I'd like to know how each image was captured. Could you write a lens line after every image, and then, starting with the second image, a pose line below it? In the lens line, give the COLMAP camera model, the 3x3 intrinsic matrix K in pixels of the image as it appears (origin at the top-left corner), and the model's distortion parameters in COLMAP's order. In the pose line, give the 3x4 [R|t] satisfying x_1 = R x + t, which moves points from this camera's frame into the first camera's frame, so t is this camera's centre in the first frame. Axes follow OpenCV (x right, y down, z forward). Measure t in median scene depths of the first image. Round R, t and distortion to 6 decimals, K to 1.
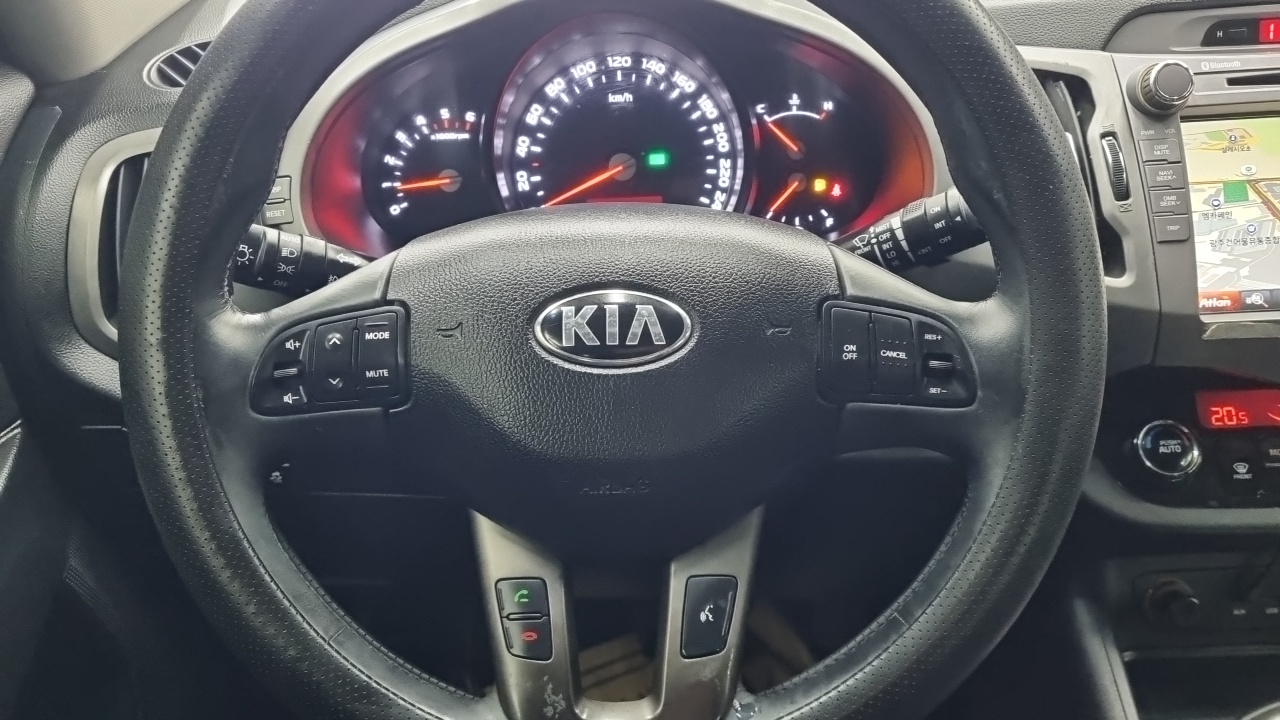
lens RADIAL K [[1233.9, 0, 640.0], [0, 1233.9, 360.0], [0, 0, 1]] dist [0.018261, 0.009808]
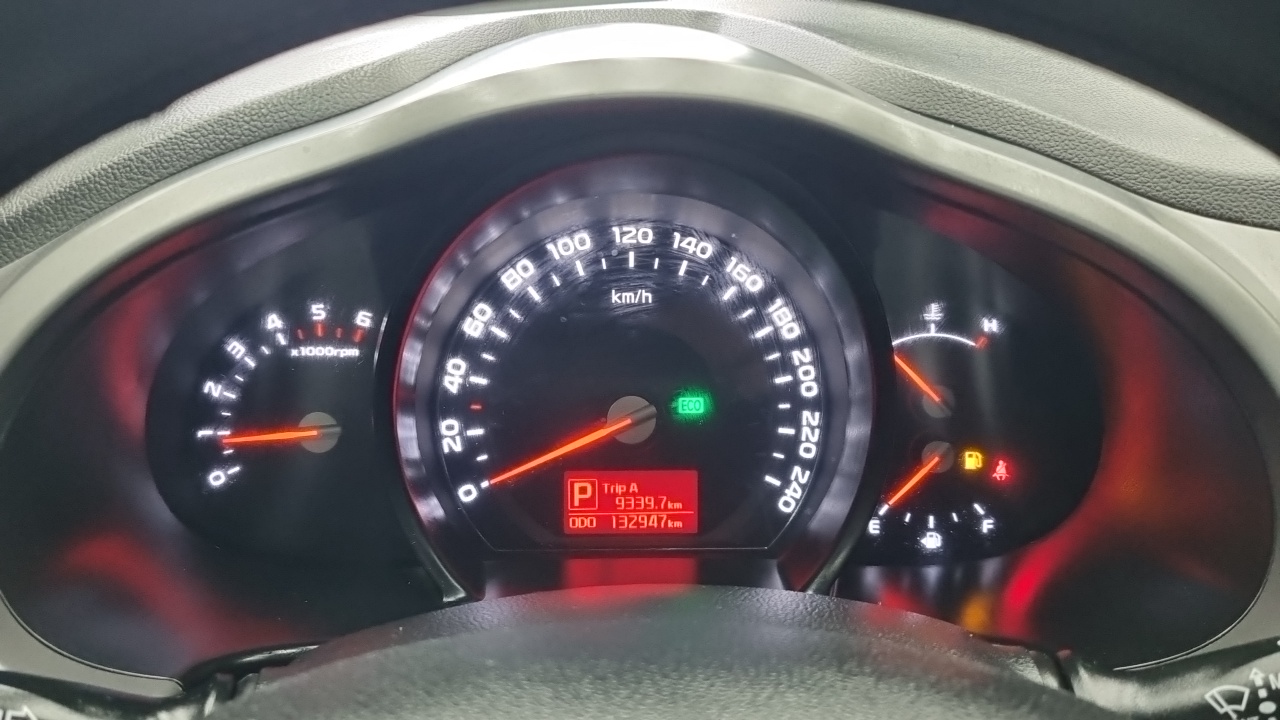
lens RADIAL K [[1233.9, 0, 640.0], [0, 1233.9, 360.0], [0, 0, 1]] dist [0.018261, 0.009808]
pose [[0.998133, 0.039794, 0.046332, -0.037187], [-0.034107, 0.992471, -0.117638, -0.116594], [-0.050665, 0.115838, 0.991975, 0.438286]]
